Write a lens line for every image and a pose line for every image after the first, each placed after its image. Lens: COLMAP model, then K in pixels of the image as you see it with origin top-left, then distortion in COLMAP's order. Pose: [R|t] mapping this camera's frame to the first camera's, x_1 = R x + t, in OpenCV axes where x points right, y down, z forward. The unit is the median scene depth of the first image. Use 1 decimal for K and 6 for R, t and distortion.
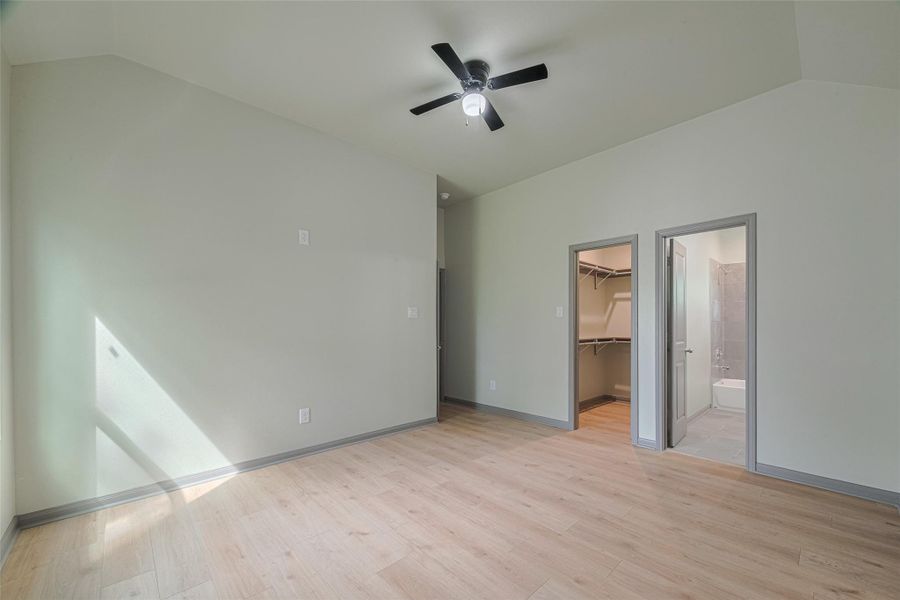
lens RADIAL K [[428.6, 0, 451.1], [0, 428.6, 326.1], [0, 0, 1]] dist [-0.005635, -0.000963]
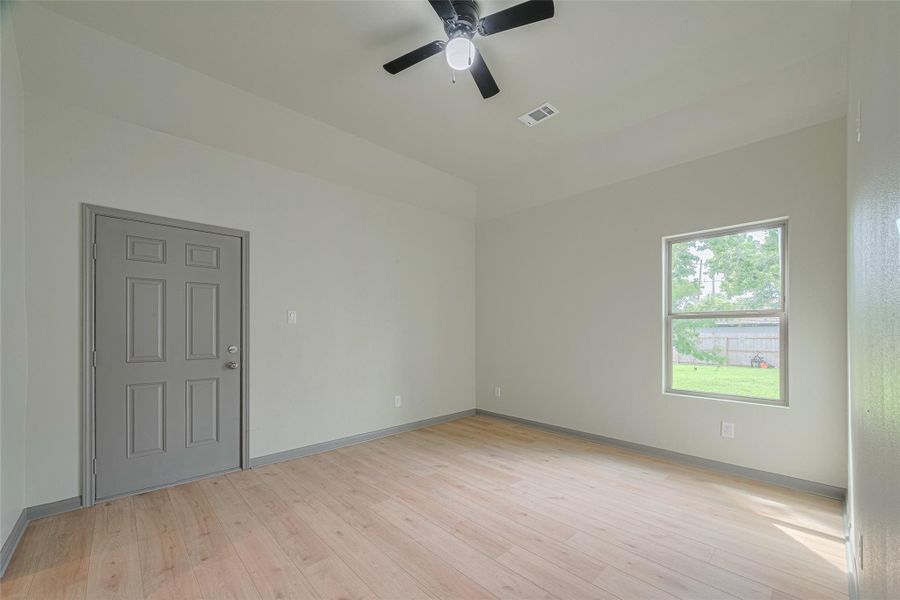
lens RADIAL K [[428.6, 0, 451.1], [0, 428.6, 326.1], [0, 0, 1]] dist [-0.005635, -0.000963]
pose [[-0.999978, 0.006594, -0.000753, 0.077030], [0.006597, 0.999966, -0.004856, -0.012116], [0.000721, -0.004861, -0.999988, 1.923089]]
